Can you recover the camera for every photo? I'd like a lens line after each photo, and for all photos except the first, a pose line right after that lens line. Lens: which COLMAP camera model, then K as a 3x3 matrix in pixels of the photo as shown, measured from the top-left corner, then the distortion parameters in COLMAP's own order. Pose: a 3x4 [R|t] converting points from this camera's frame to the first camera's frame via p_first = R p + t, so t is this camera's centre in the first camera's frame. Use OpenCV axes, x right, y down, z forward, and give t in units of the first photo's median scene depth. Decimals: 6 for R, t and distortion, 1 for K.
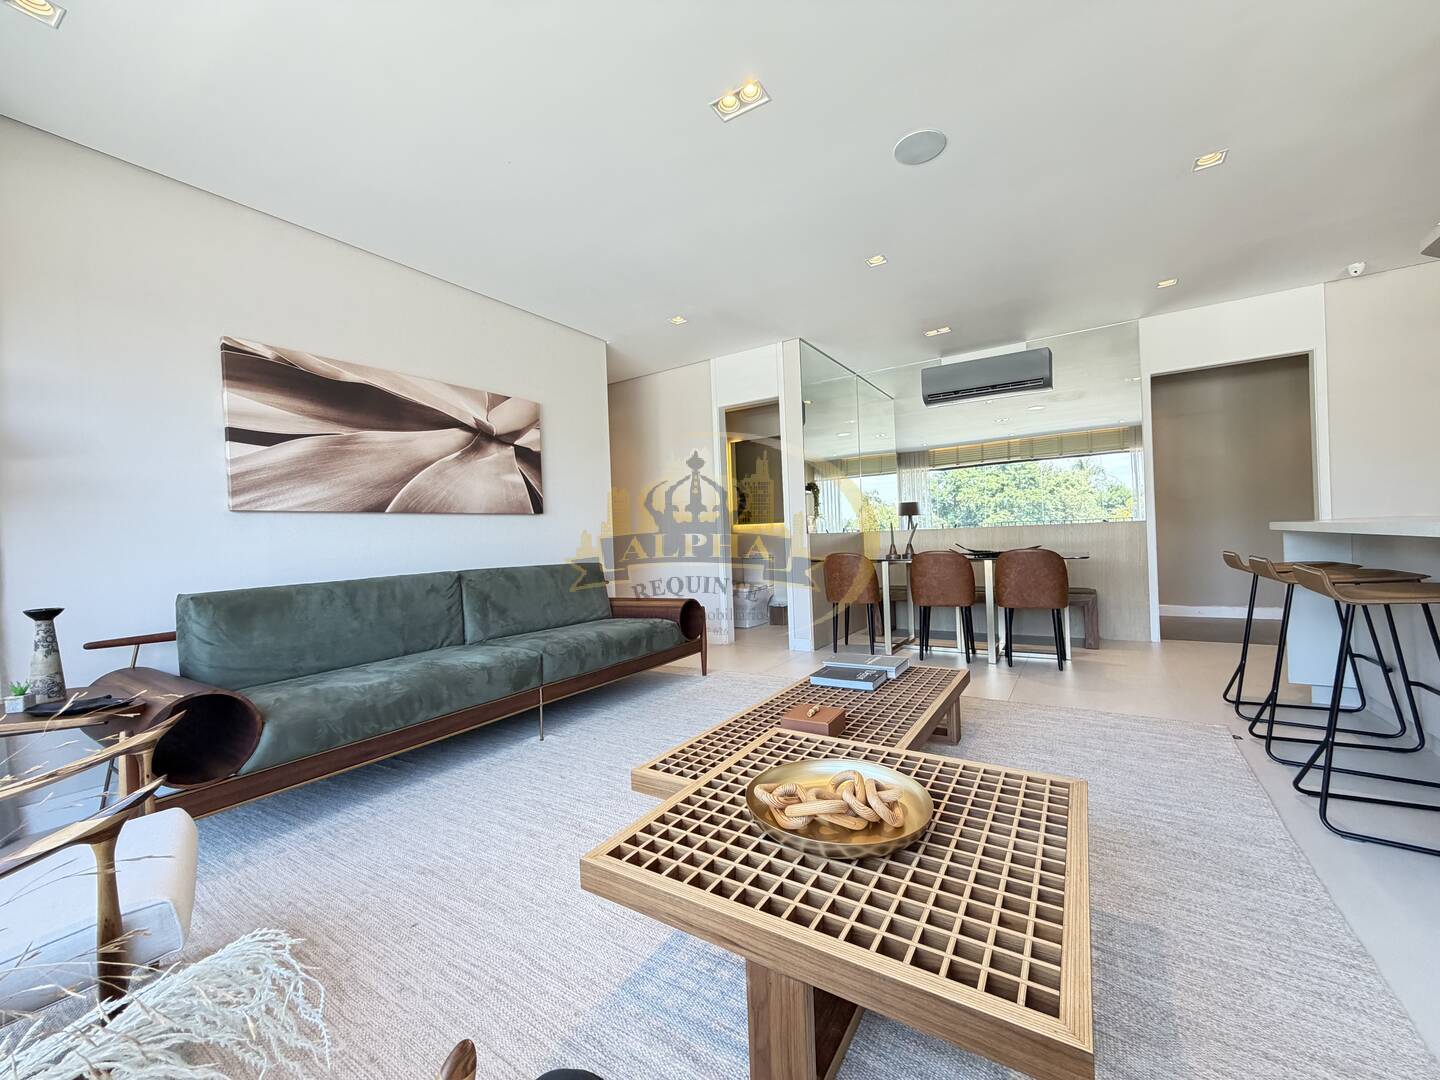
lens RADIAL K [[571.9, 0, 715.9], [0, 571.9, 541.6], [0, 0, 1]] dist [0.000711, -0.000223]
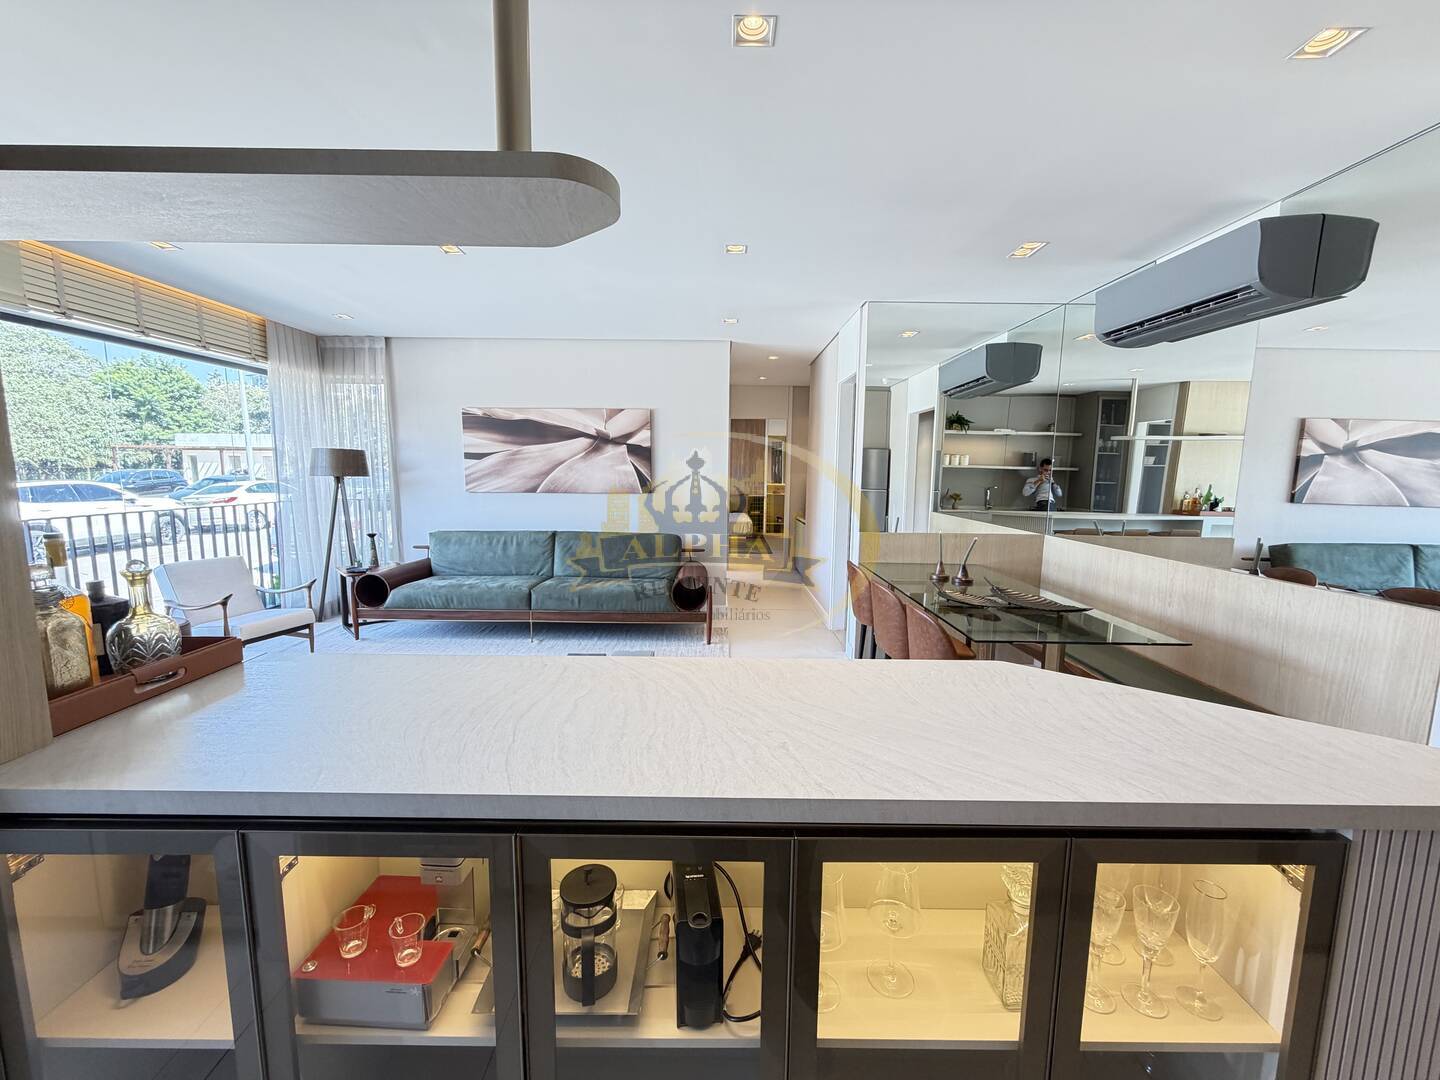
lens RADIAL K [[571.9, 0, 723.2], [0, 571.9, 537.8], [0, 0, 1]] dist [0.000711, -0.000223]
pose [[0.544502, 0.144595, -0.826202, 1.114389], [-0.038286, 0.988287, 0.147729, -0.182163], [0.837885, -0.048807, 0.543660, 0.493081]]
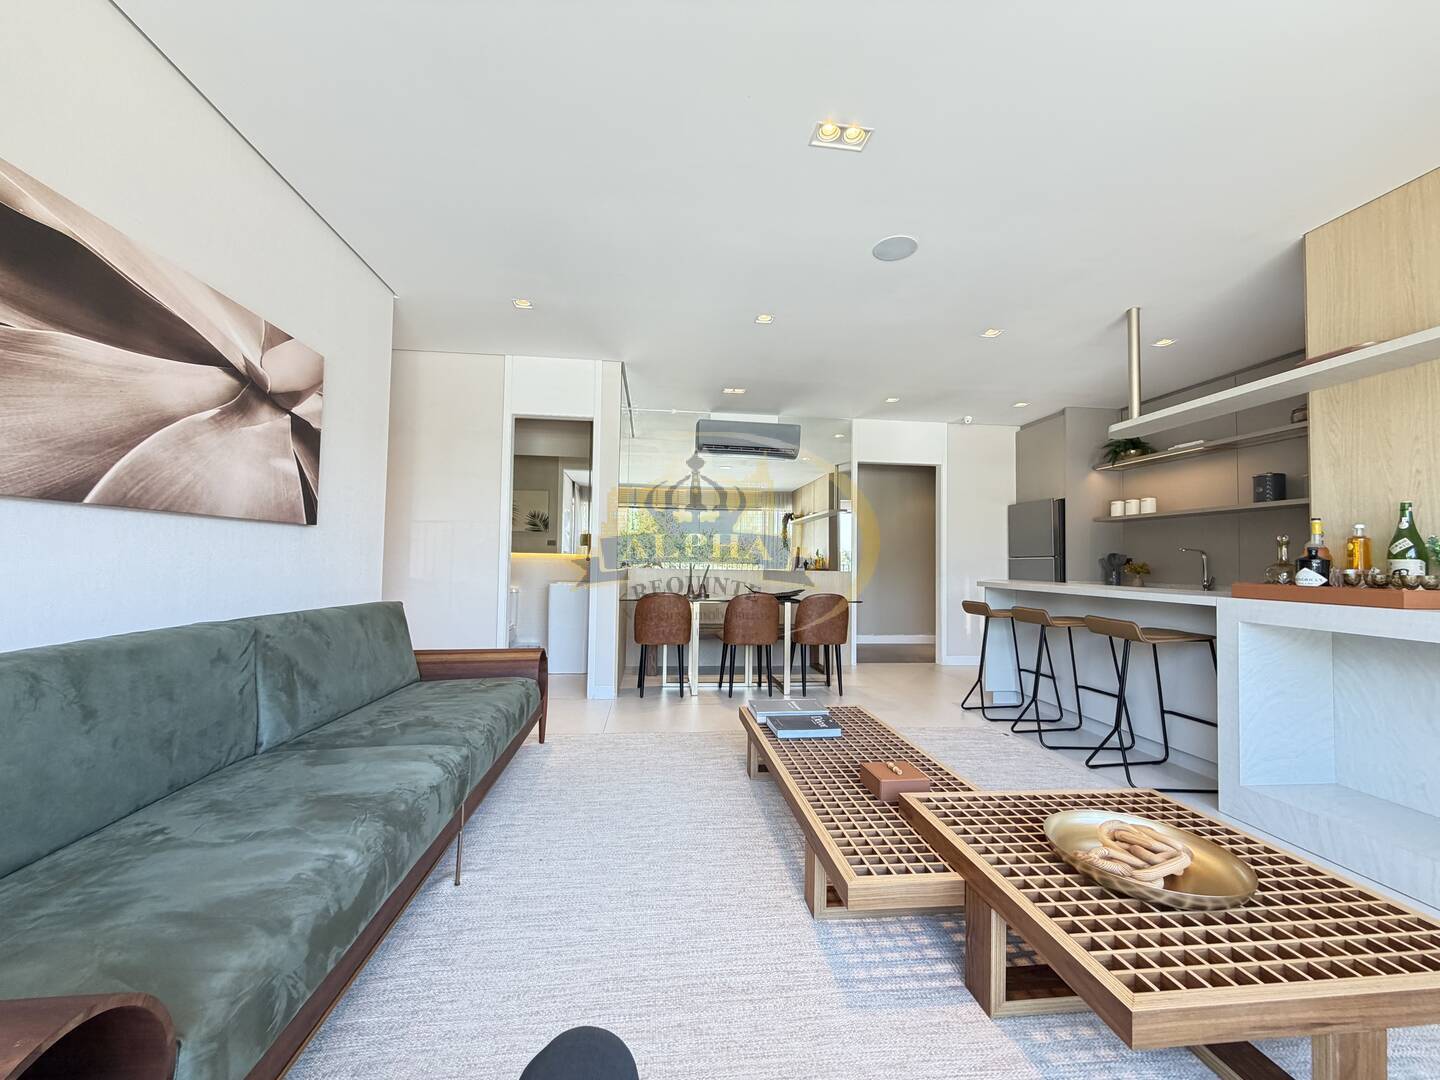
lens RADIAL K [[571.9, 0, 714.2], [0, 571.9, 541.4], [0, 0, 1]] dist [0.000711, -0.000223]
pose [[0.773243, 0.075260, 0.629628, -0.437997], [-0.043641, 0.996894, -0.065565, -0.008817], [-0.632606, 0.023220, 0.774126, 0.258522]]
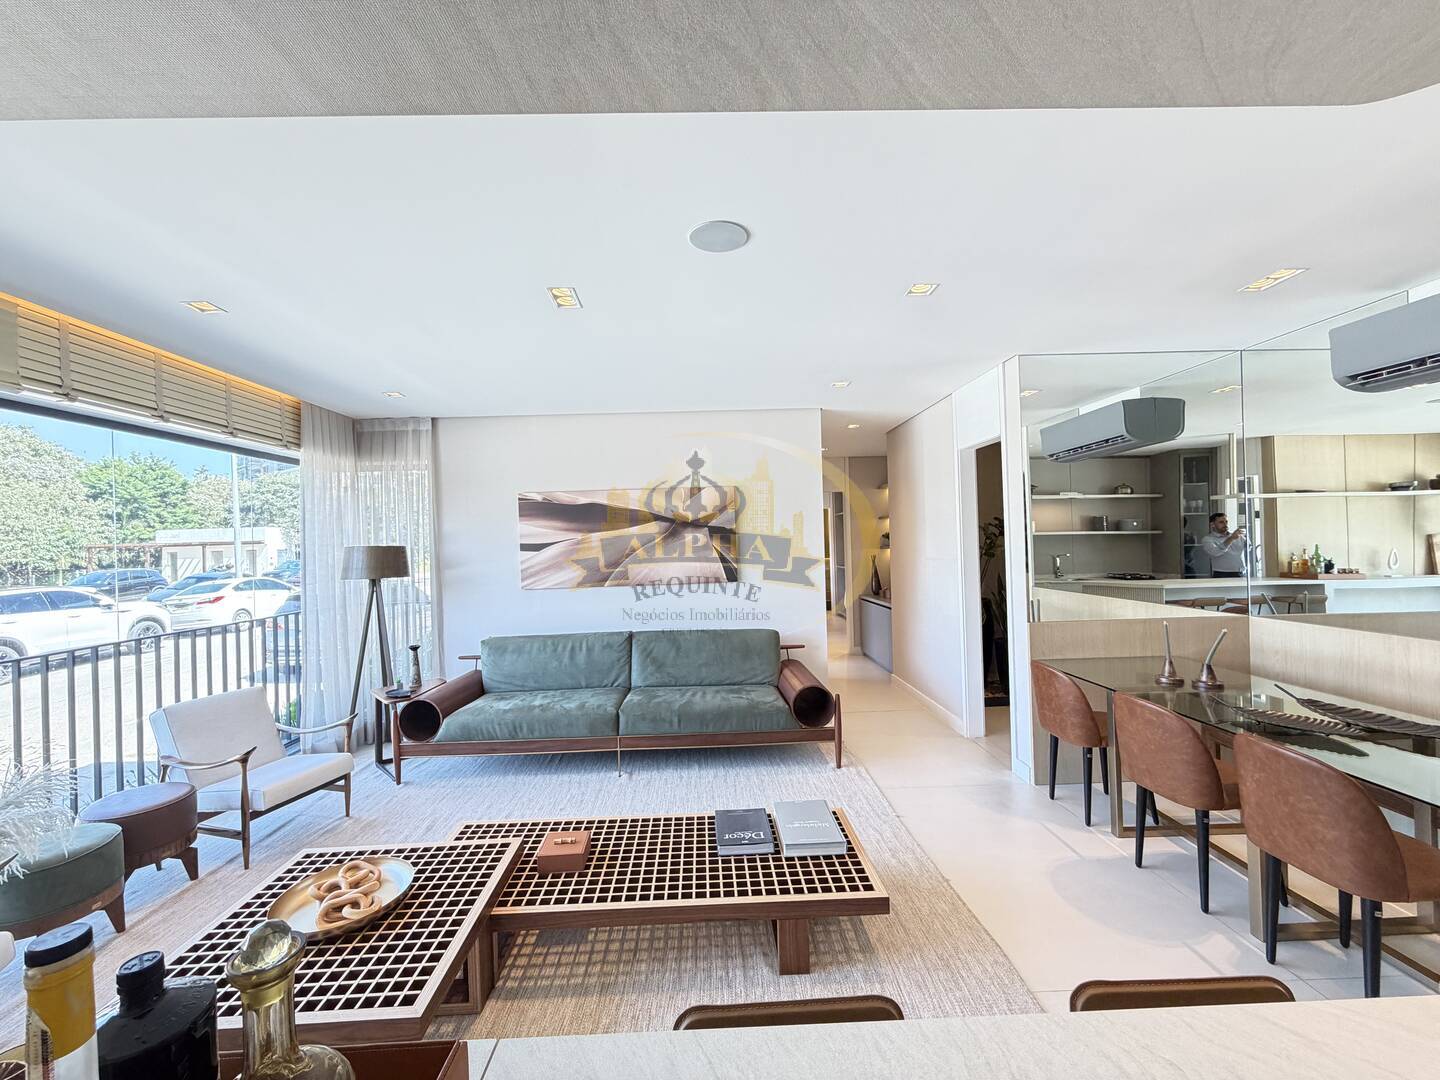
lens RADIAL K [[571.9, 0, 723.1], [0, 571.9, 539.1], [0, 0, 1]] dist [0.000711, -0.000223]
pose [[0.567286, 0.017309, -0.823339, 0.772520], [0.001692, 0.999752, 0.022183, -0.195739], [0.823519, -0.013977, 0.567116, 0.387158]]
